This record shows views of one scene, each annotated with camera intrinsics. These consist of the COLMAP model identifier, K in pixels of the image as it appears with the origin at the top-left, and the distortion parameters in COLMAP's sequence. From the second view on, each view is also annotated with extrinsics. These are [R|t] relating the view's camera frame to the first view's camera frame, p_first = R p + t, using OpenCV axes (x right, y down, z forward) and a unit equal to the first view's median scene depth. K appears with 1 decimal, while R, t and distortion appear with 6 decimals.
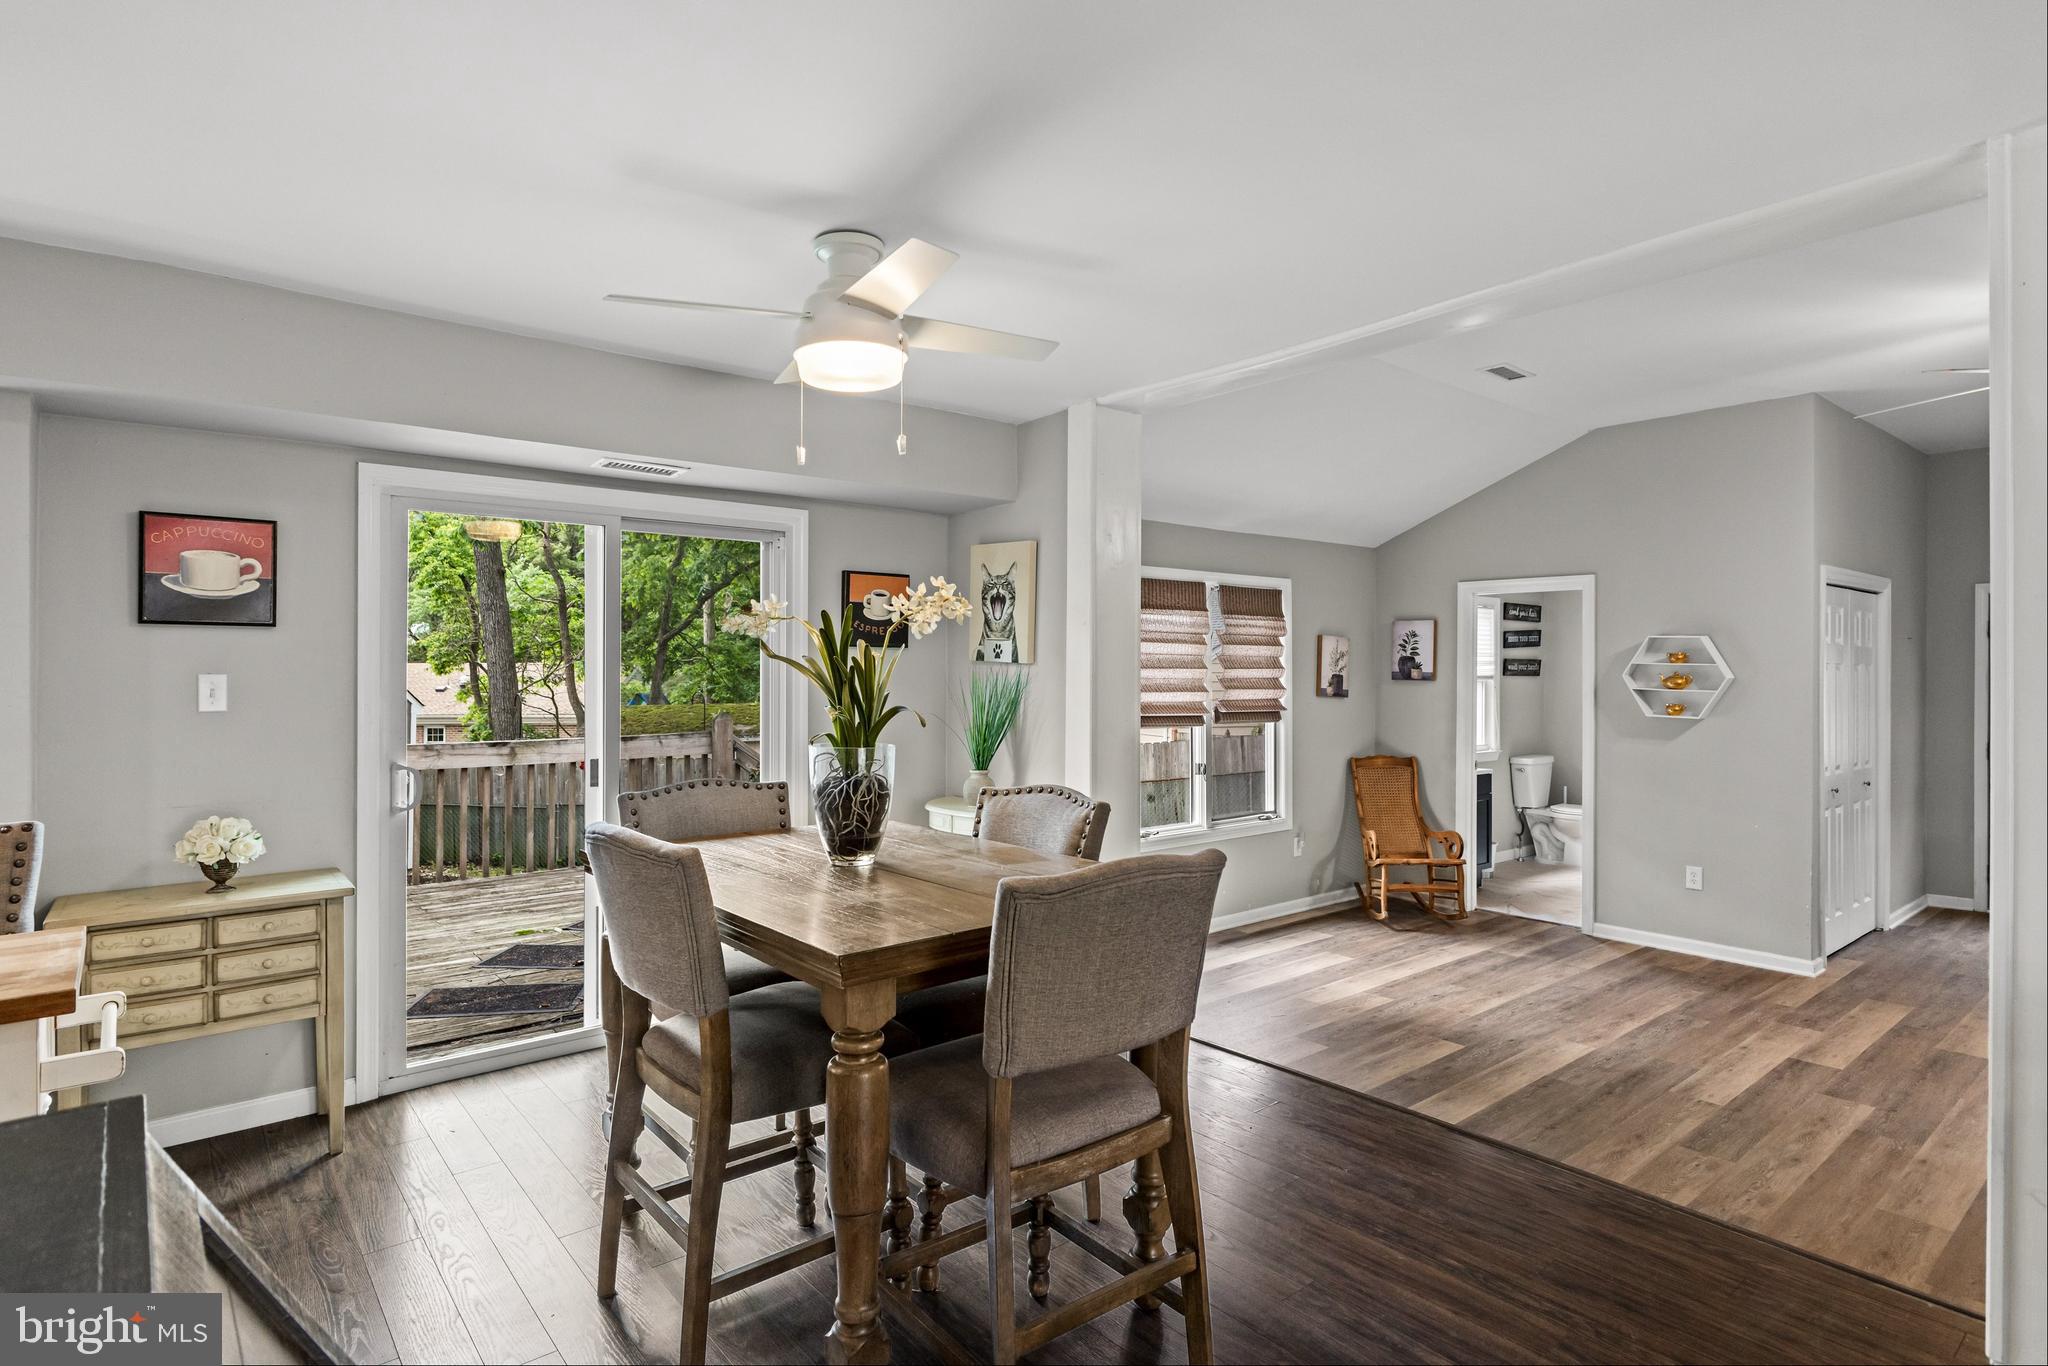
lens RADIAL K [[1056.5, 0, 1014.9], [0, 1056.5, 682.8], [0, 0, 1]] dist [-0.002861, -0.000147]
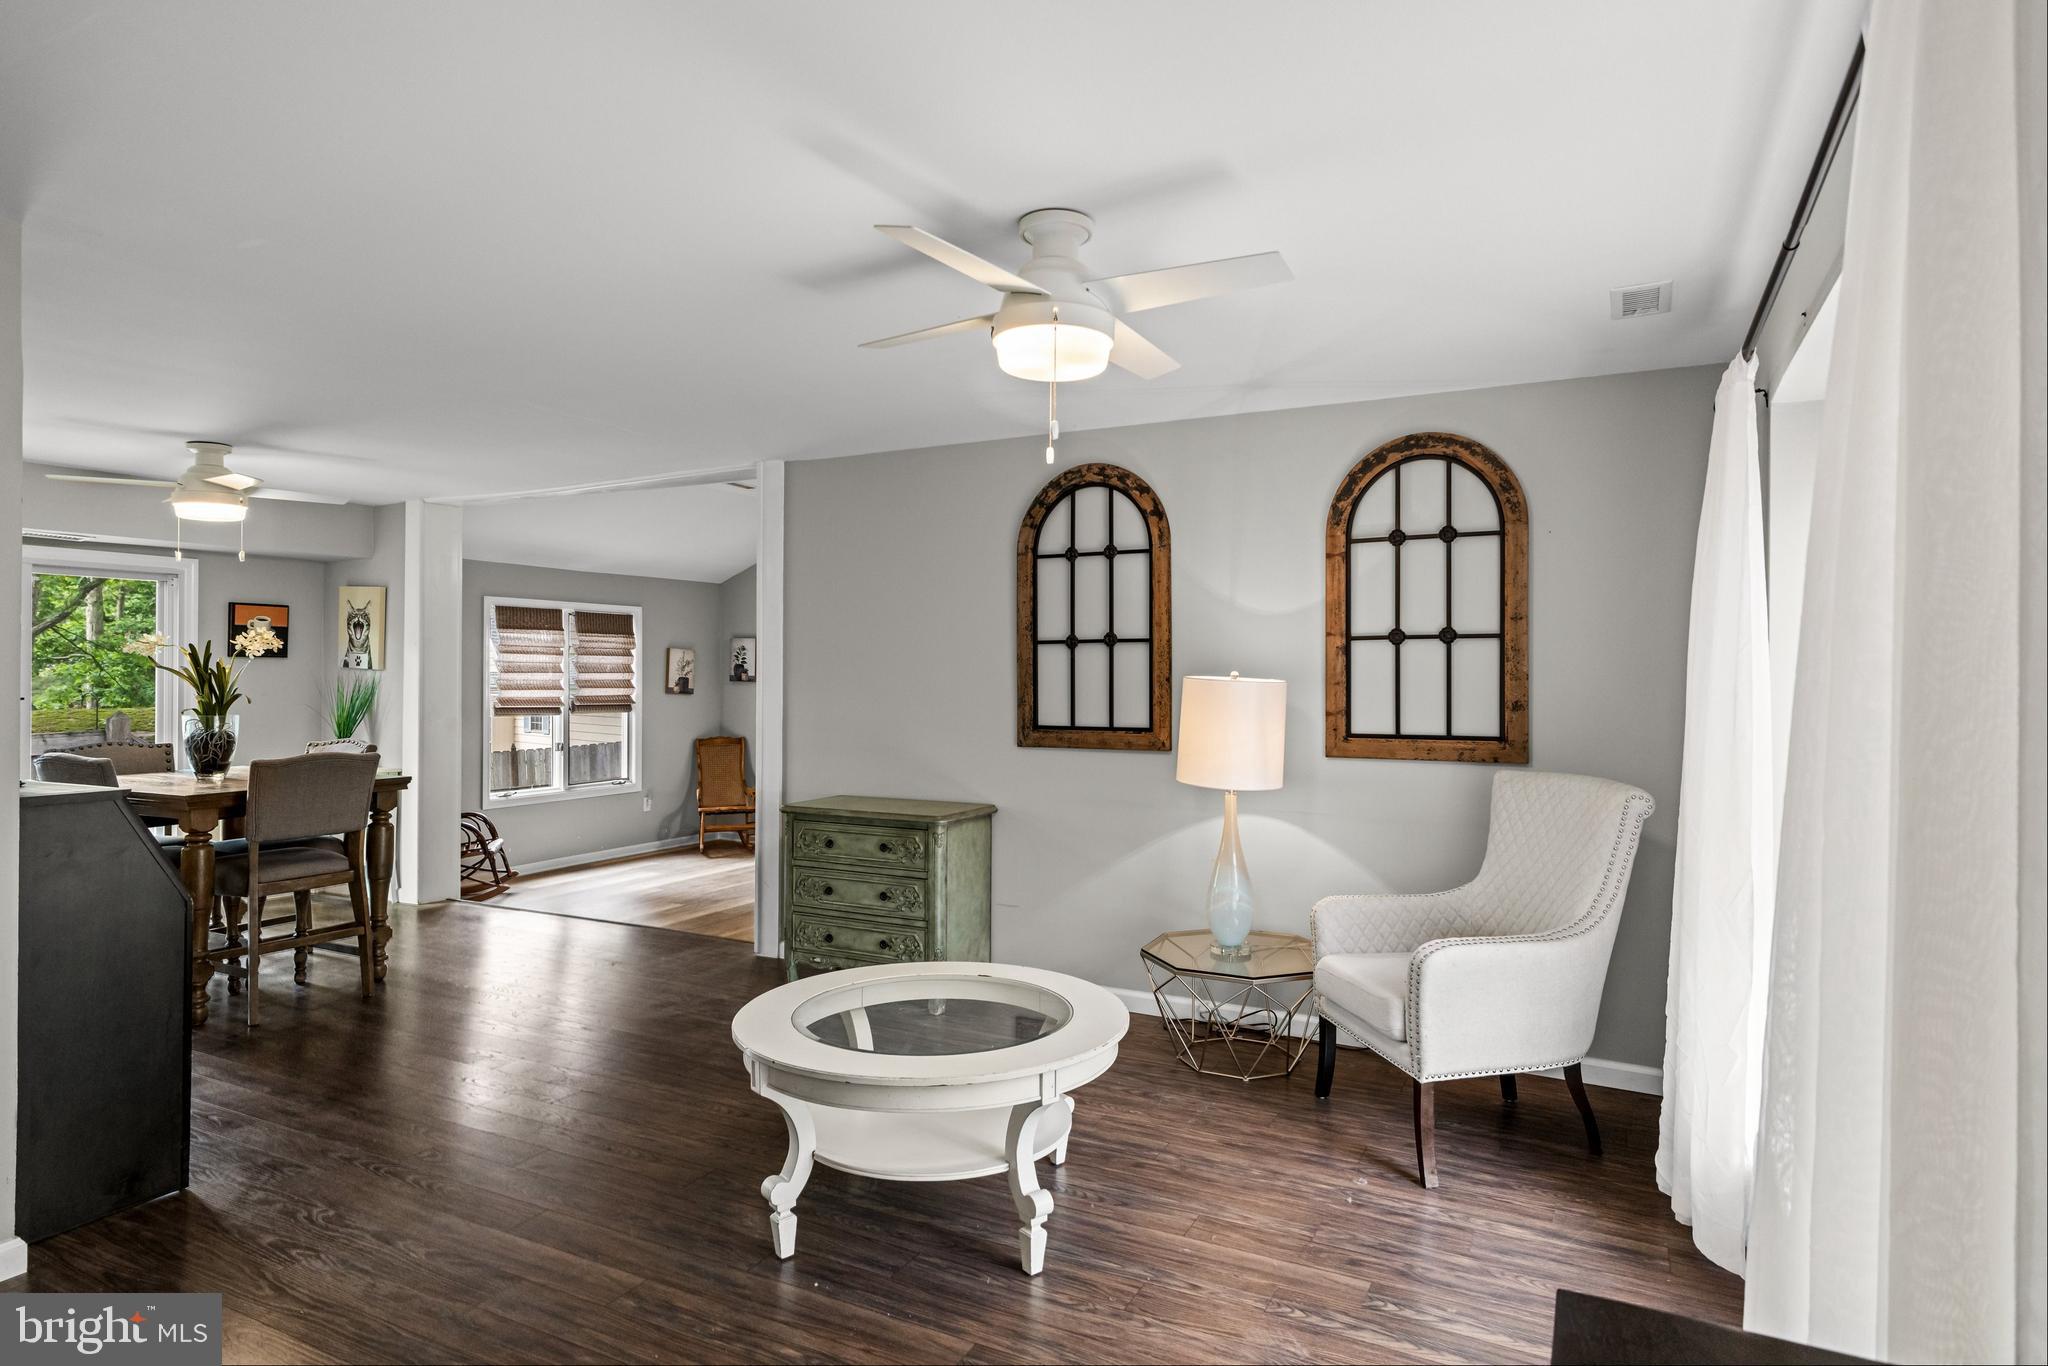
lens RADIAL K [[1138.5, 0, 1039.2], [0, 1138.5, 673.9], [0, 0, 1]] dist [0.007357, -0.000788]
pose [[0.916944, 0.002586, 0.399008, 0.190857], [0.001534, 0.999949, -0.010005, 0.004332], [-0.399013, 0.009786, 0.916893, -0.716407]]
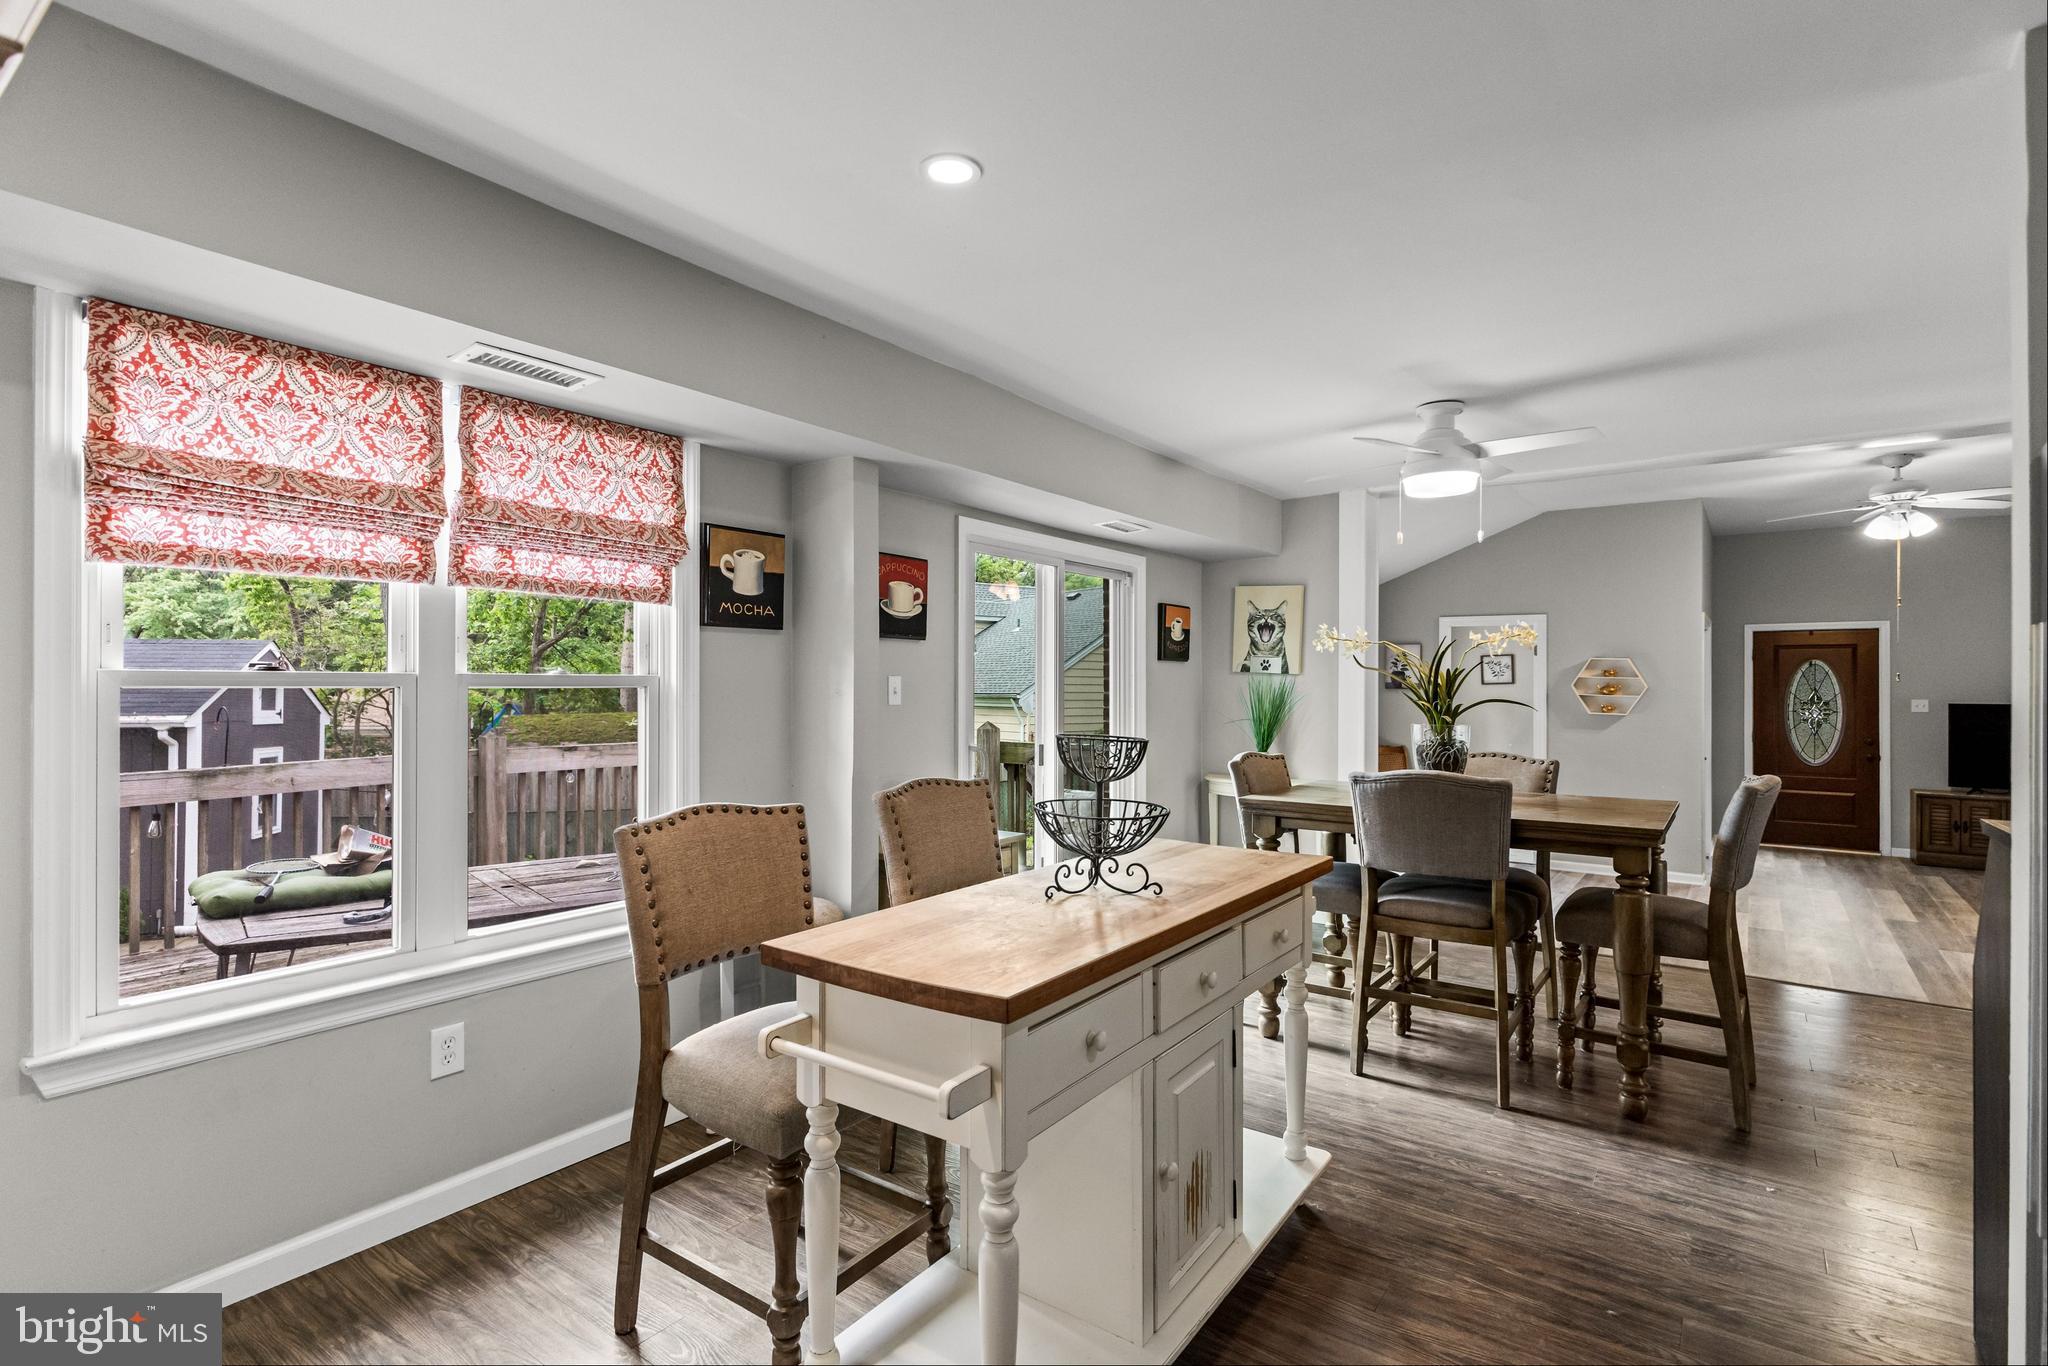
lens RADIAL K [[971.9, 0, 1027.0], [0, 971.9, 678.3], [0, 0, 1]] dist [-0.003870, -0.000543]
pose [[0.968345, 0.006806, 0.249522, -0.554557], [-0.002642, 0.999852, -0.017019, 0.008307], [-0.249601, 0.015821, 0.968220, -0.121196]]
